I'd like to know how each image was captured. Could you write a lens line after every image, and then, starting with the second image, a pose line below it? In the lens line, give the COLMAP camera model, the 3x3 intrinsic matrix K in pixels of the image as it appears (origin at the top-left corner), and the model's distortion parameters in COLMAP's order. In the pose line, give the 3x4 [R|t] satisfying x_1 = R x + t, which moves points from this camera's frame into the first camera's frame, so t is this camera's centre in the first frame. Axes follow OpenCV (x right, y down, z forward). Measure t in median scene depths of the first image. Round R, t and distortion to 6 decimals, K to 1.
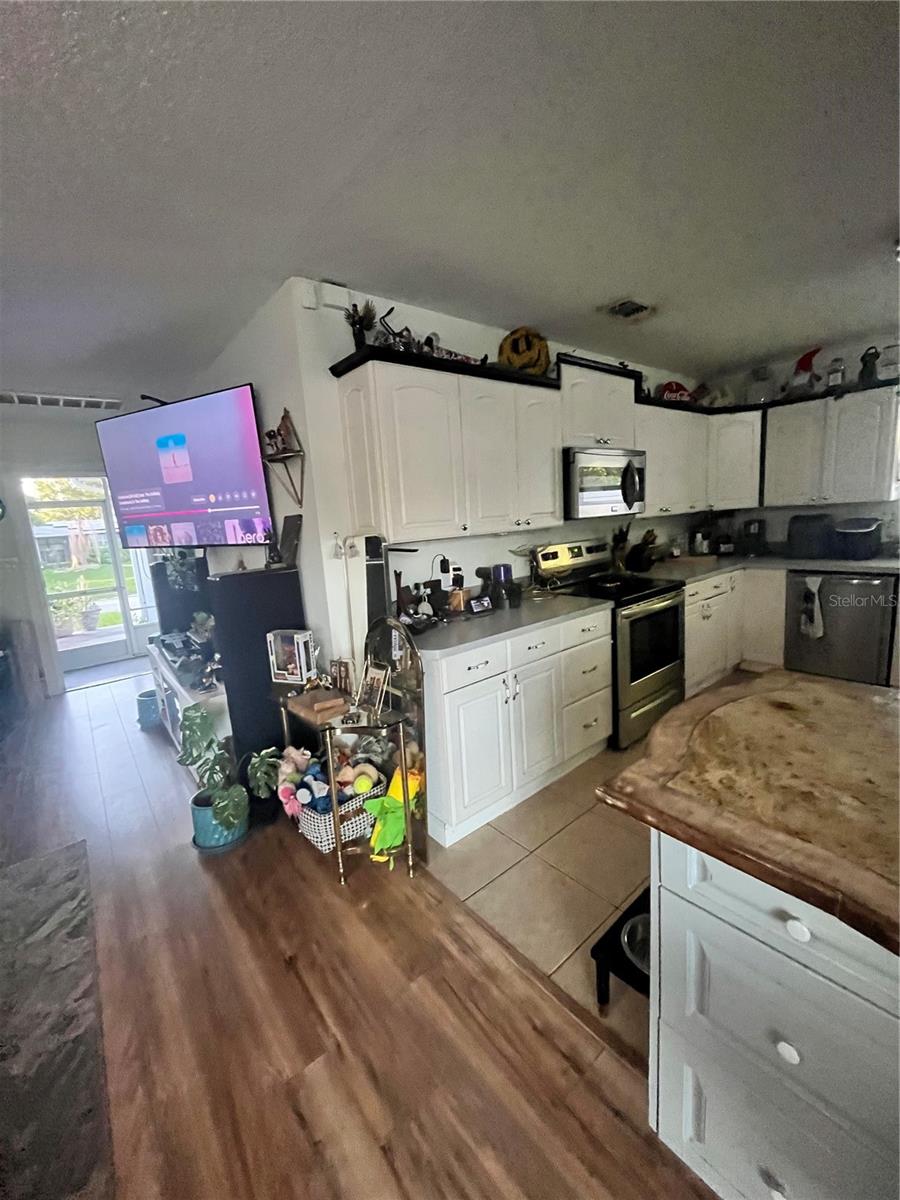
lens RADIAL K [[483.5, 0, 449.6], [0, 483.5, 592.4], [0, 0, 1]] dist [-0.003897, -0.000822]
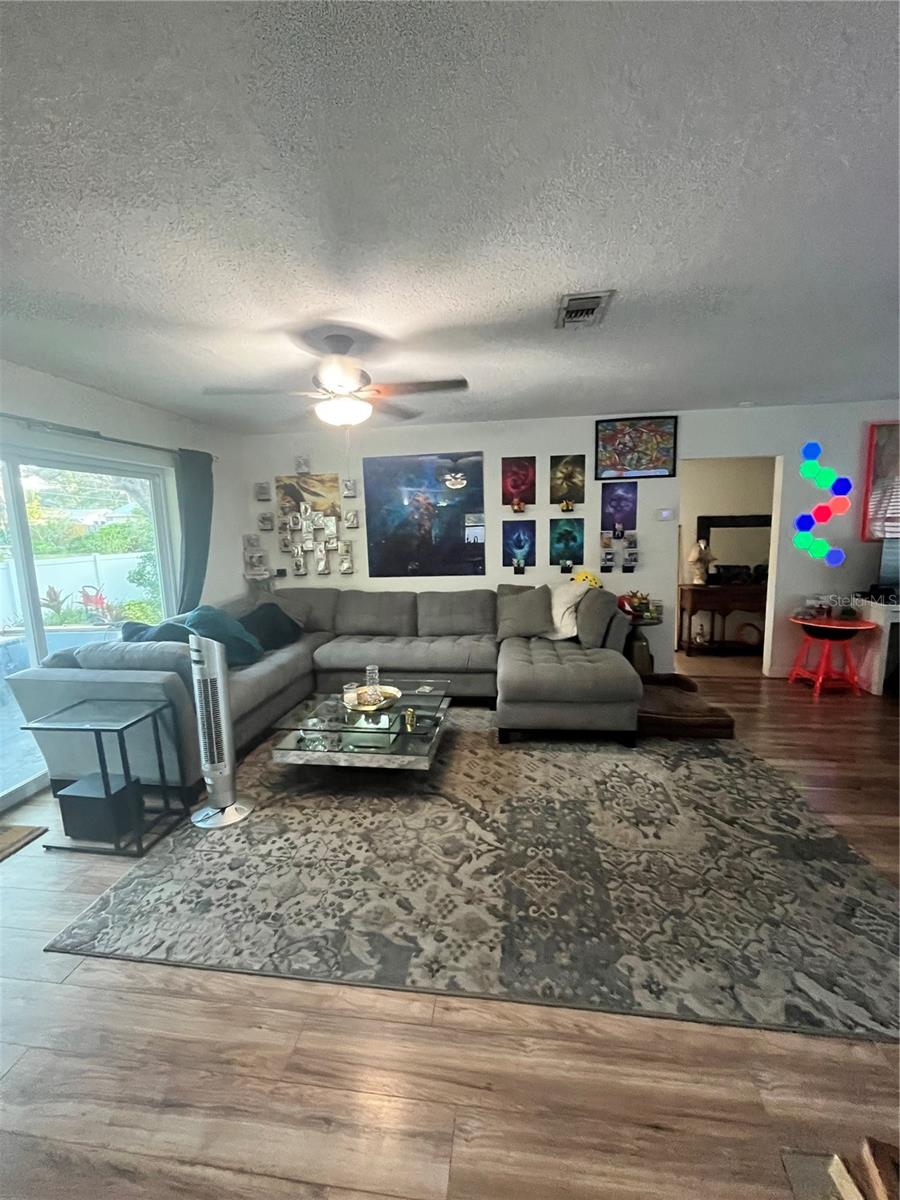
lens RADIAL K [[483.5, 0, 450.0], [0, 483.5, 597.2], [0, 0, 1]] dist [-0.003897, -0.000822]
pose [[-0.724979, 0.186325, -0.663090, 0.088347], [-0.038665, 0.950188, 0.309271, -0.279843], [0.687685, 0.249853, -0.681662, 1.353714]]
